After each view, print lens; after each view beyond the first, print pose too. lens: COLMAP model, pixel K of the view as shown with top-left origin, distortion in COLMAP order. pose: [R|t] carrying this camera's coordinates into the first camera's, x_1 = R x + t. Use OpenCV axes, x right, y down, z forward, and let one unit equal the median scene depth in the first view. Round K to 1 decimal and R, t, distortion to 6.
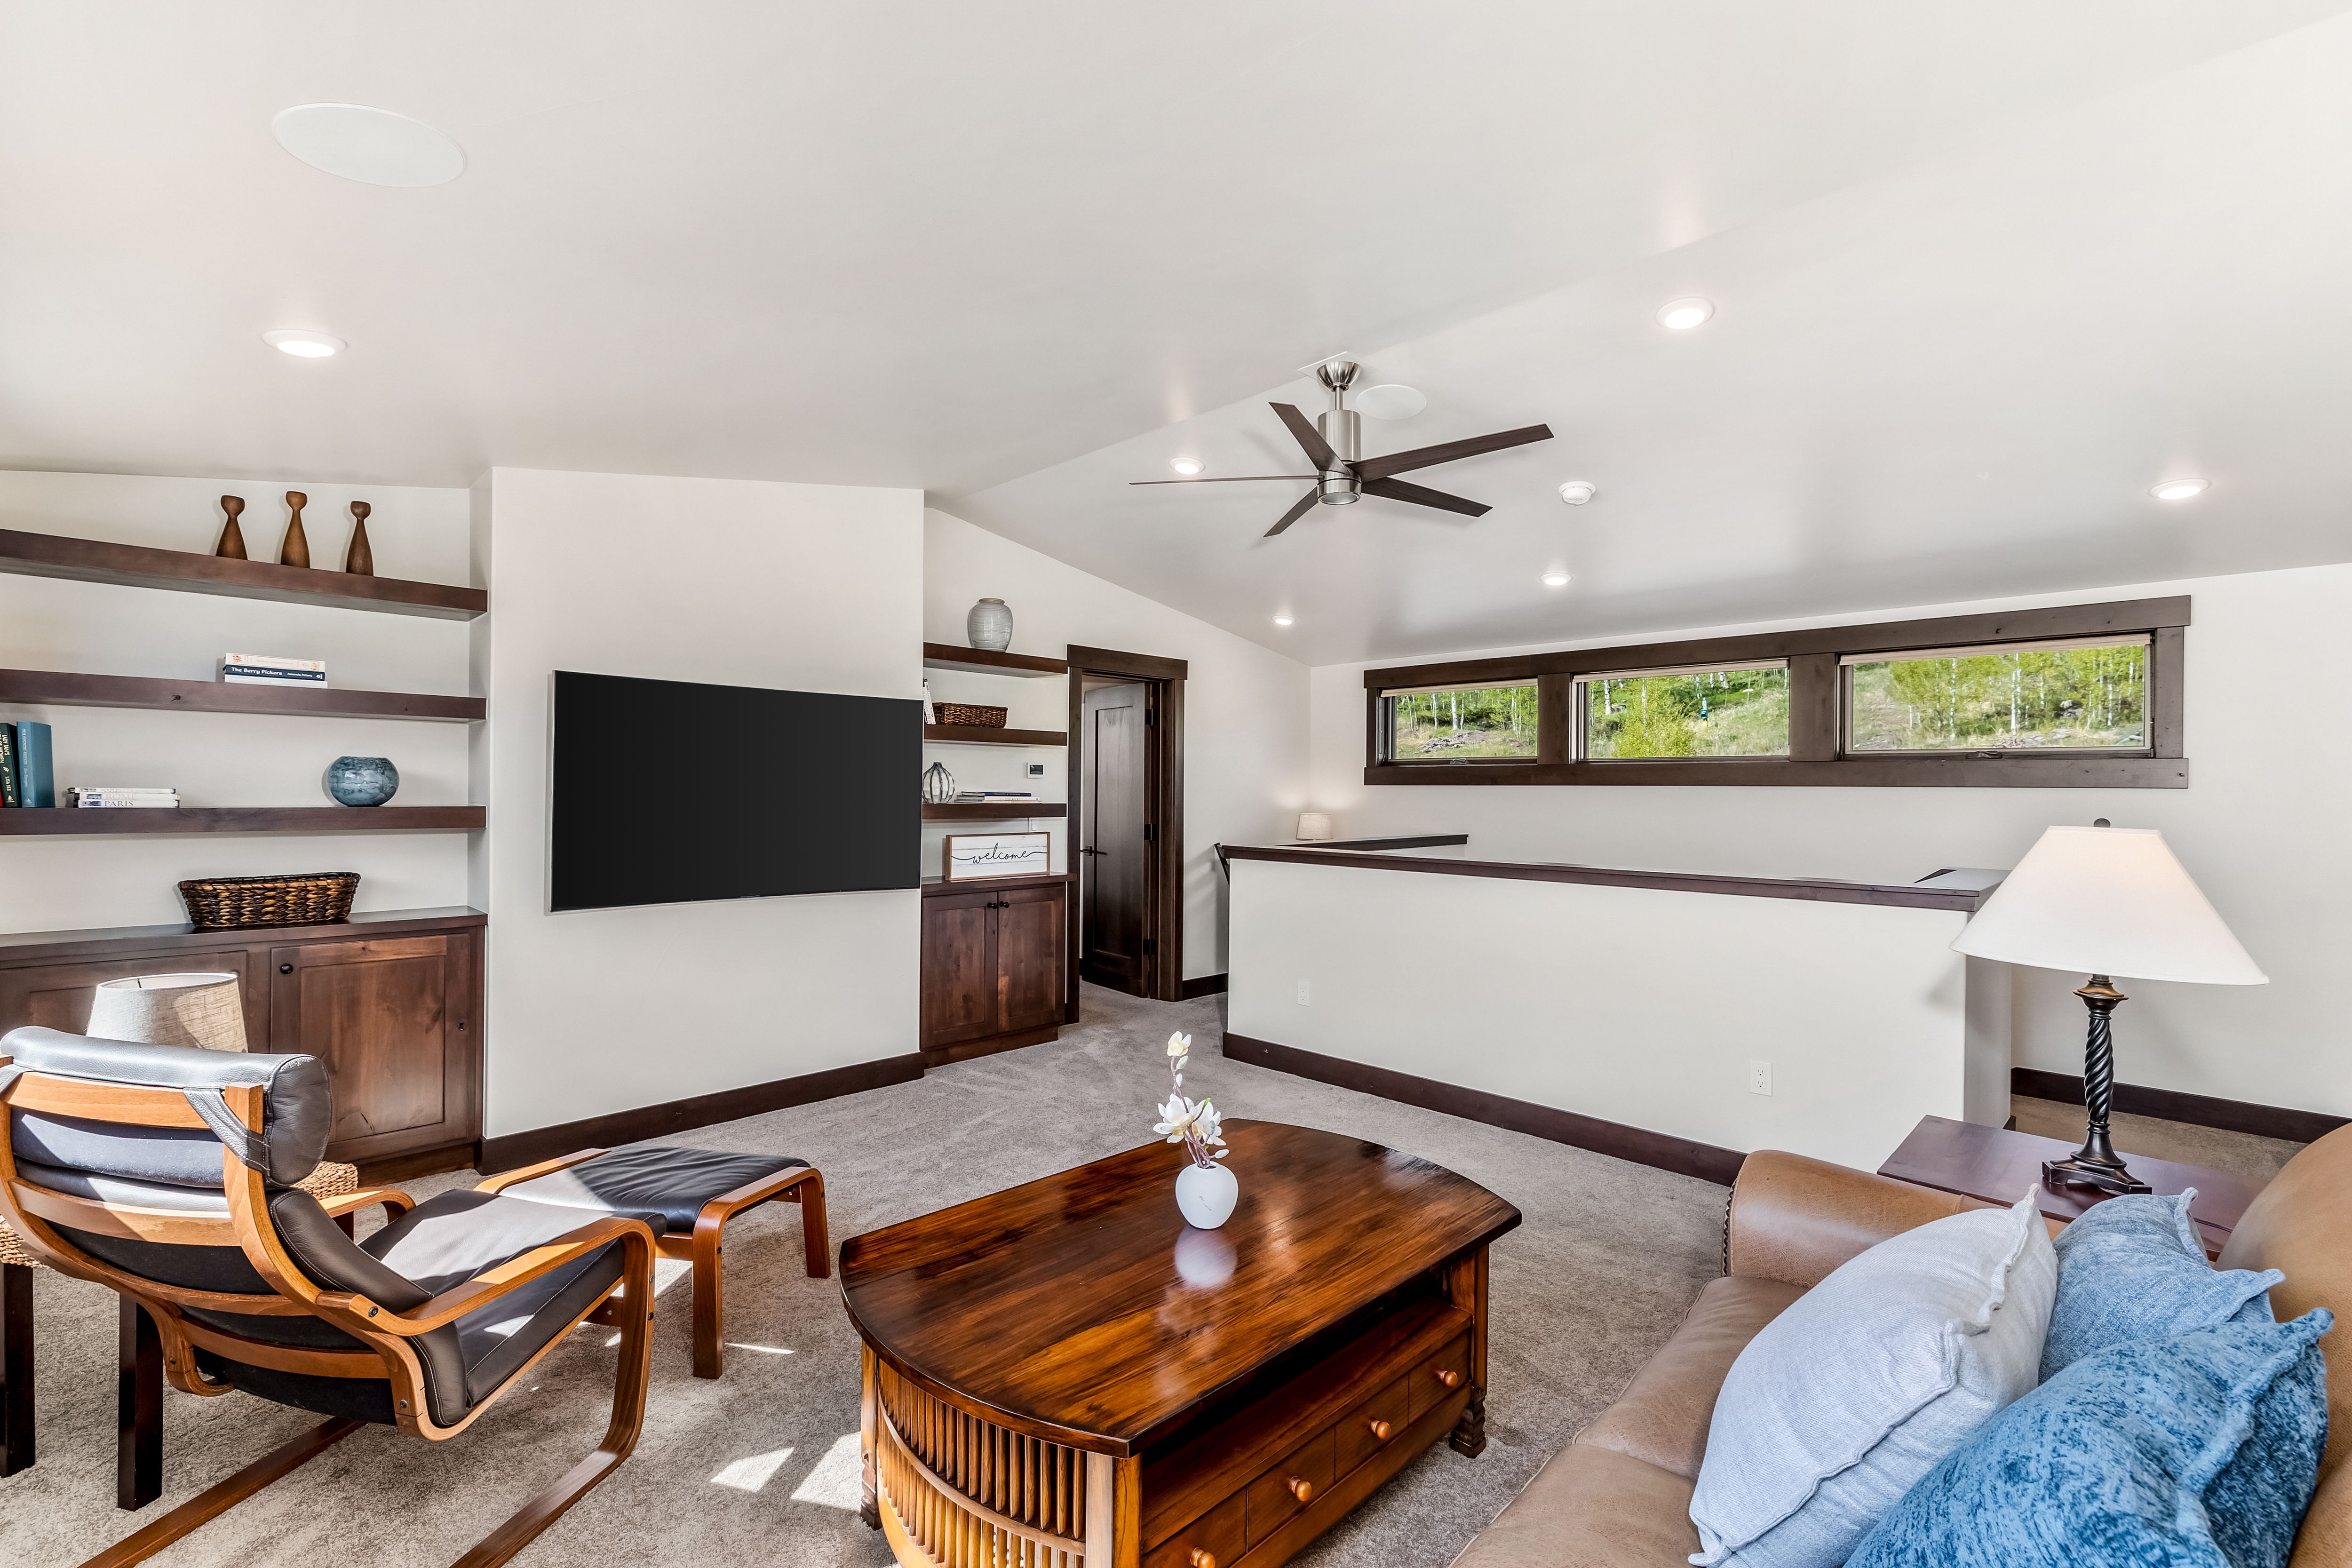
lens RADIAL K [[1033.9, 0, 1176.0], [0, 1033.9, 784.0], [0, 0, 1]] dist [-0.001302, -0.000118]
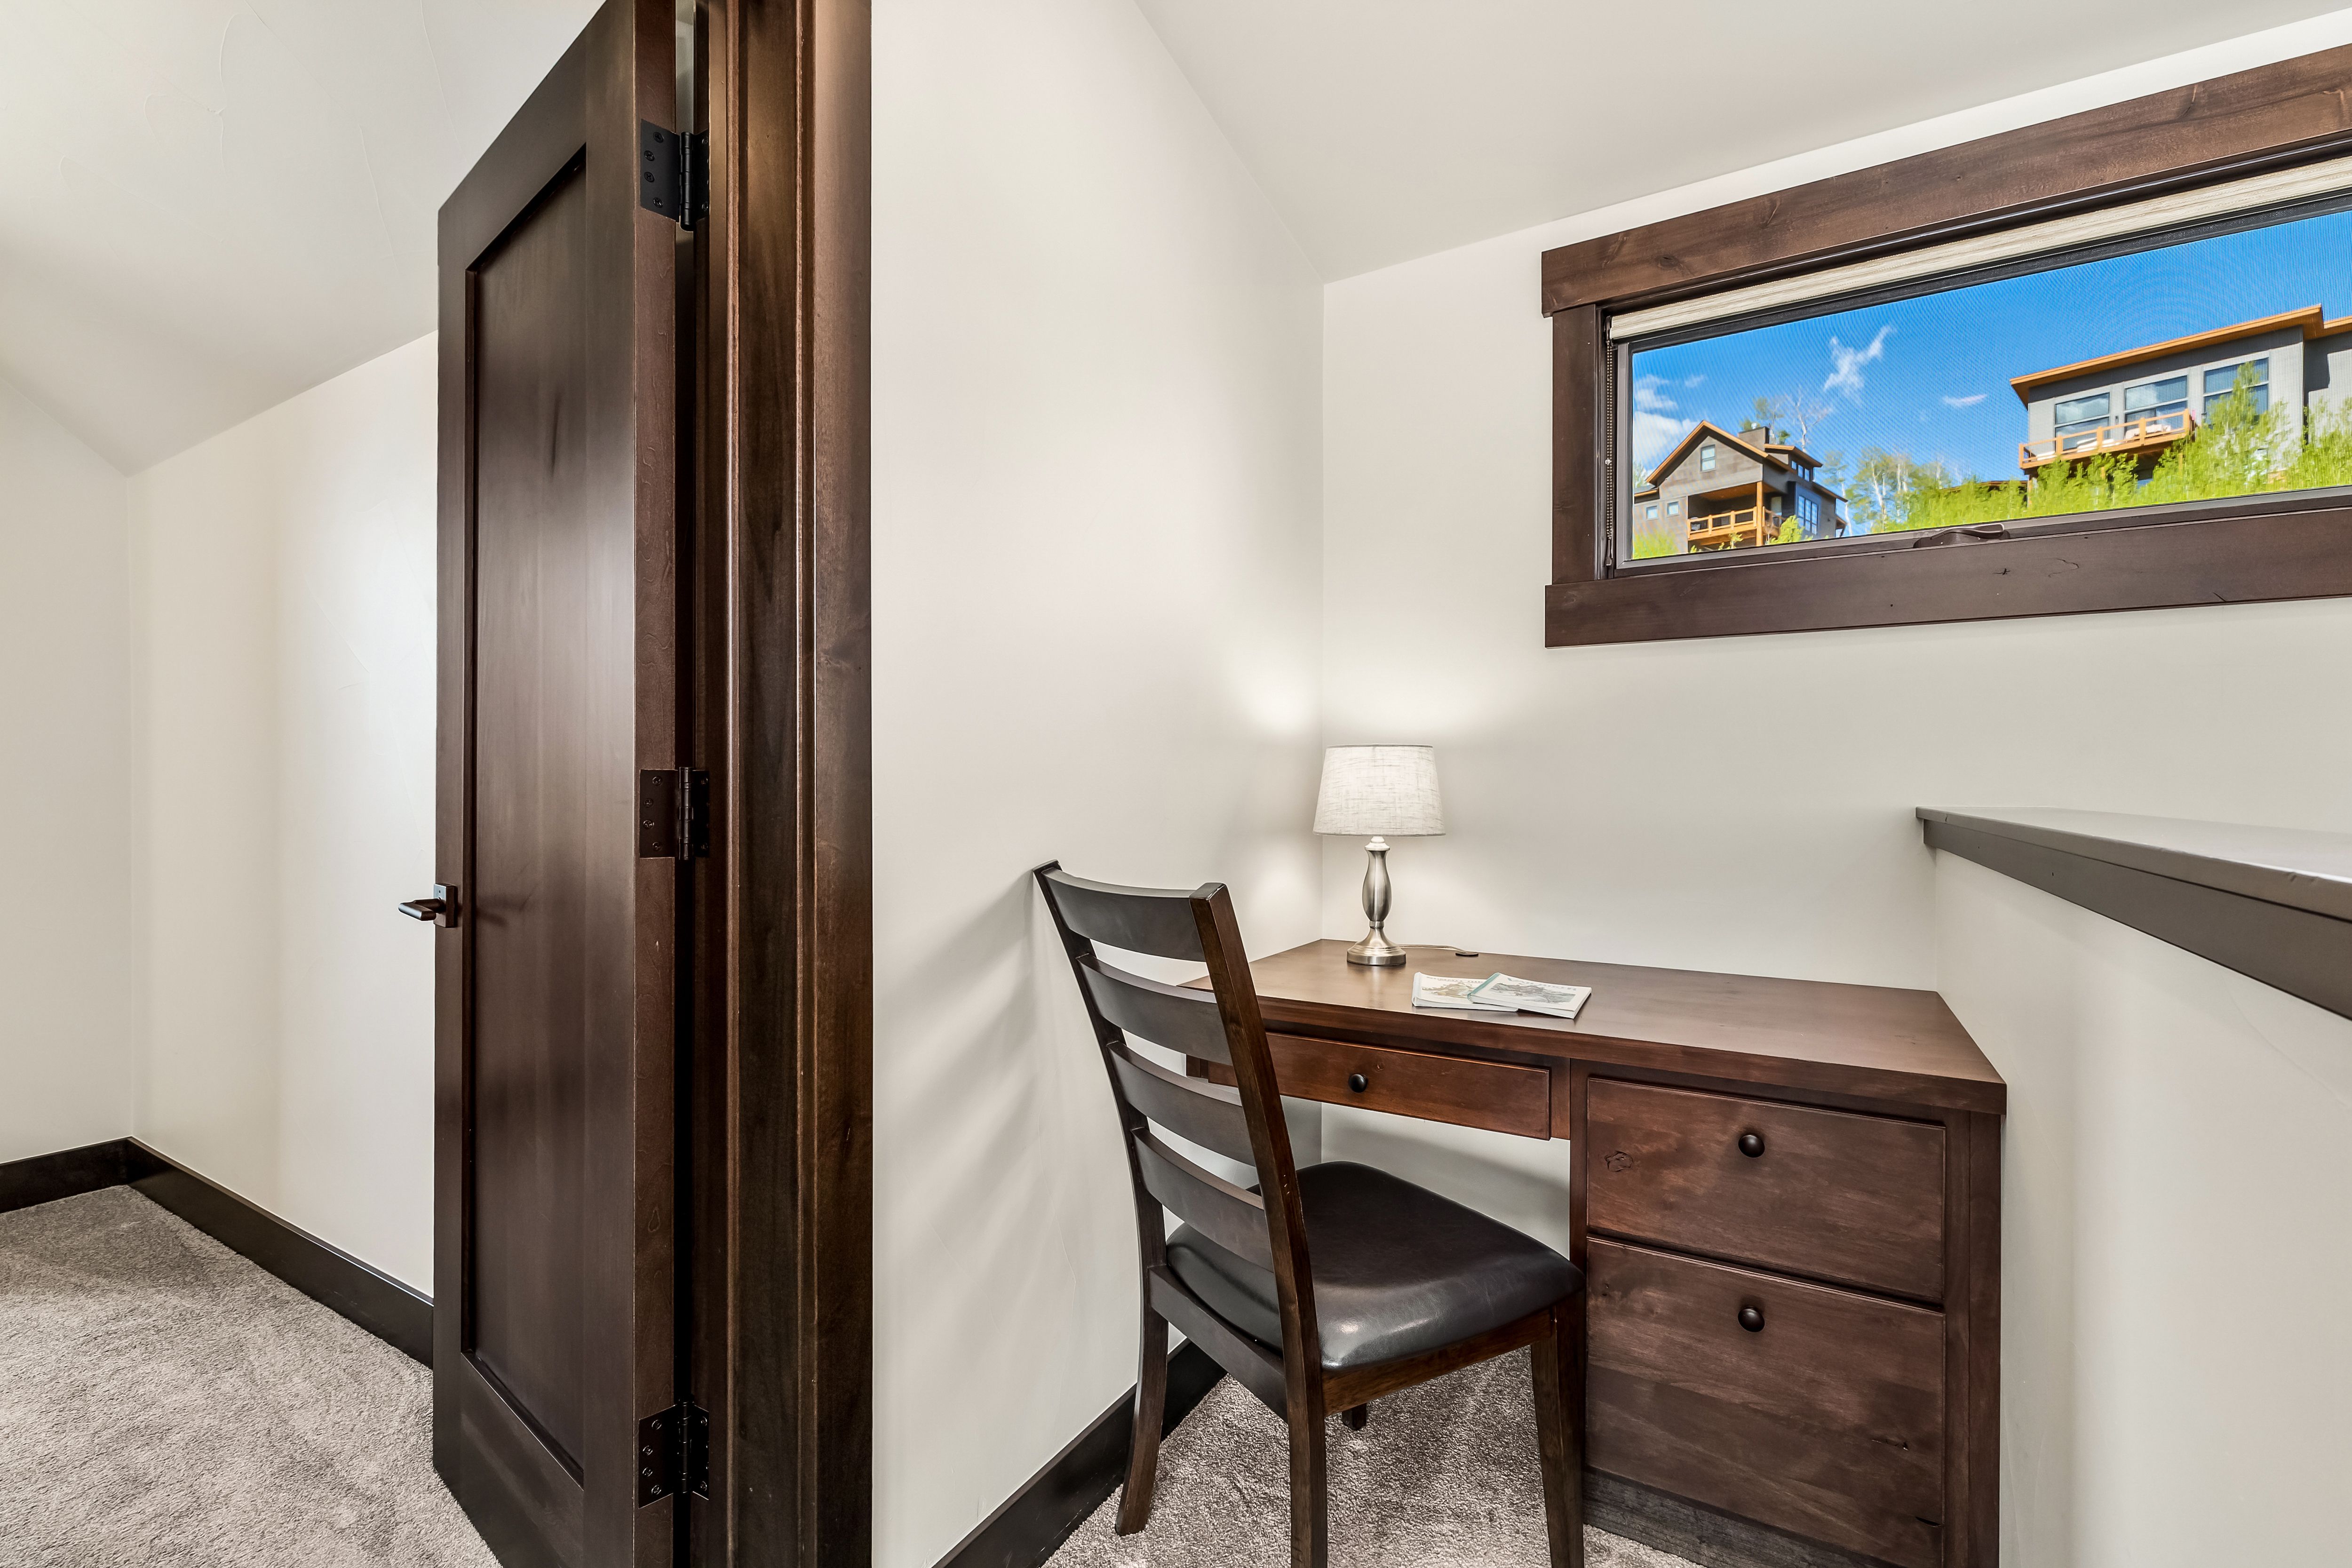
lens RADIAL K [[1033.9, 0, 1176.0], [0, 1033.9, 784.0], [0, 0, 1]] dist [-0.001302, -0.000118]
pose [[0.972034, -0.002269, 0.234830, 0.015356], [0.000112, 0.999958, 0.009196, 0.037052], [-0.234841, -0.008913, 0.971993, 0.767152]]
